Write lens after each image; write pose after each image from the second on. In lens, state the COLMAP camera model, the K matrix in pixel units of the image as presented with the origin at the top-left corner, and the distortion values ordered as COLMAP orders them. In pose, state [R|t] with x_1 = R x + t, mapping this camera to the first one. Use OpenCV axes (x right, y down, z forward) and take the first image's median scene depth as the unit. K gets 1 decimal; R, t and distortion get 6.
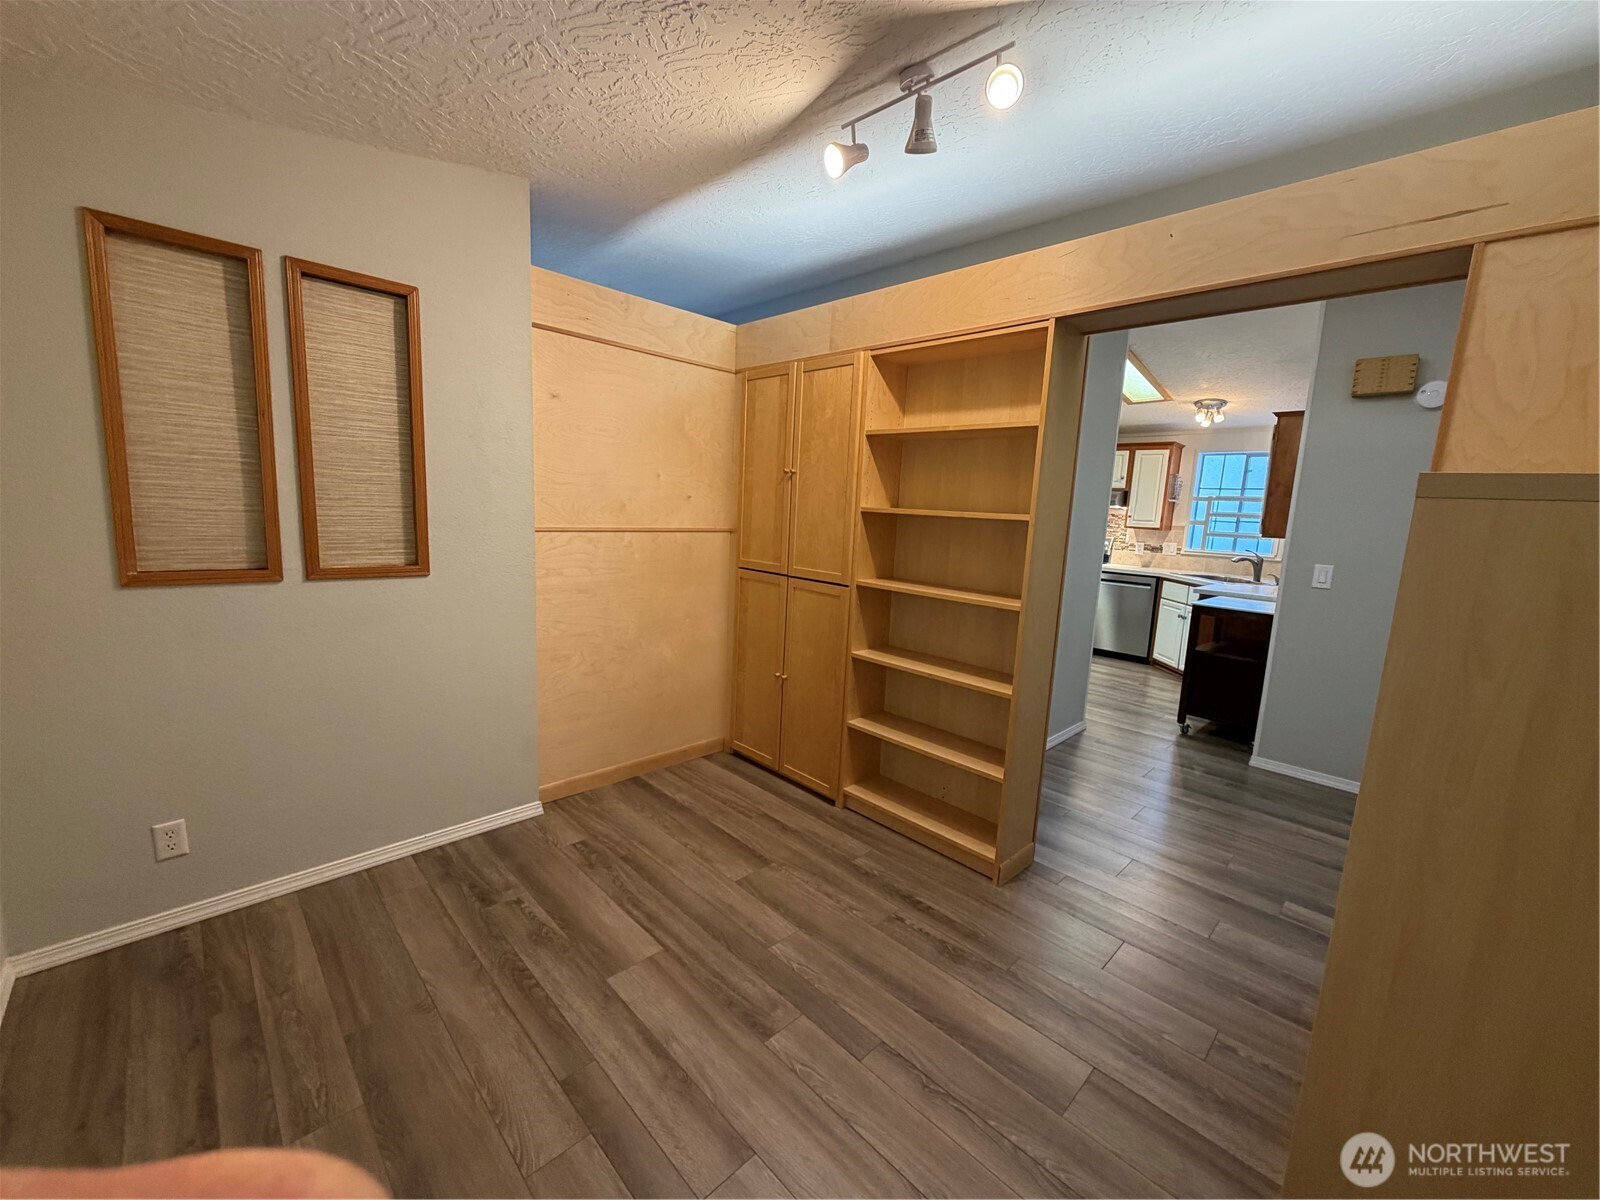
lens RADIAL K [[636.9, 0, 807.7], [0, 636.9, 595.4], [0, 0, 1]] dist [0.001595, 0.000061]
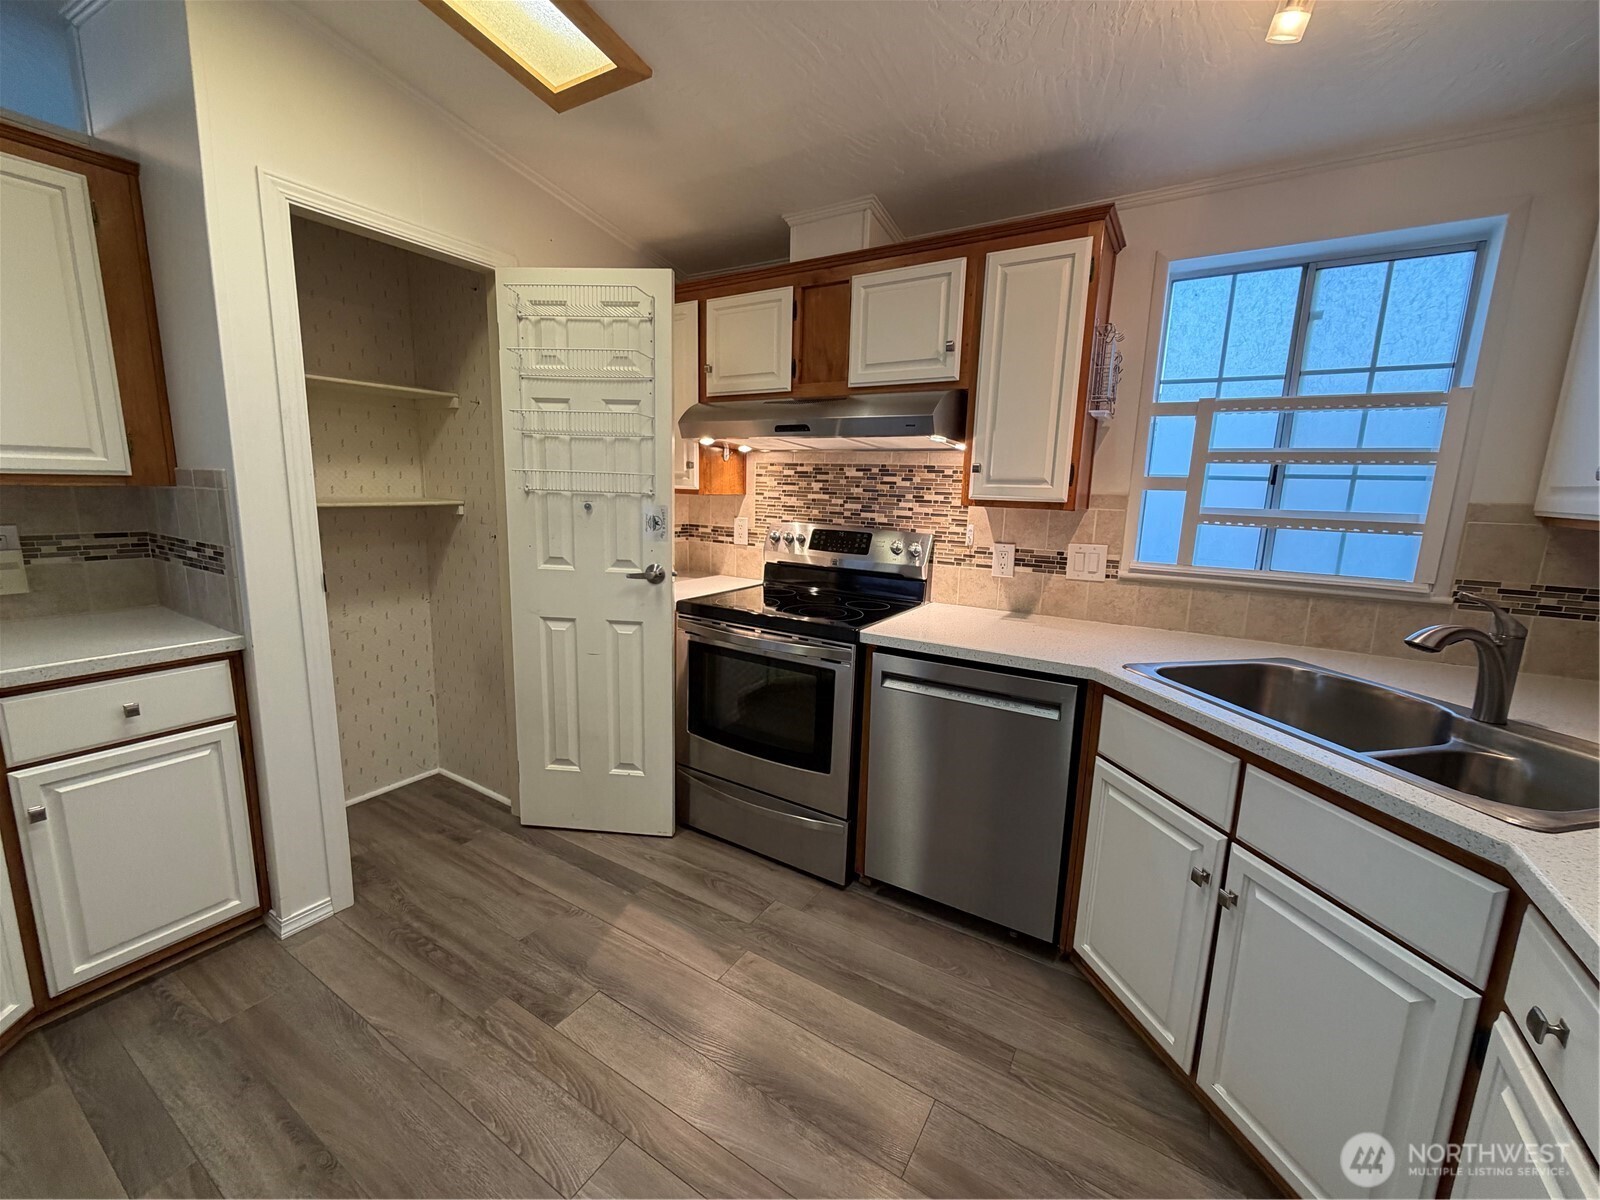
lens RADIAL K [[636.9, 0, 791.0], [0, 636.9, 595.9], [0, 0, 1]] dist [0.001595, 0.000061]
pose [[0.972661, -0.075492, 0.219617, 0.341918], [0.061694, 0.995705, 0.069030, -0.089340], [-0.223885, -0.053594, 0.973141, 0.710721]]
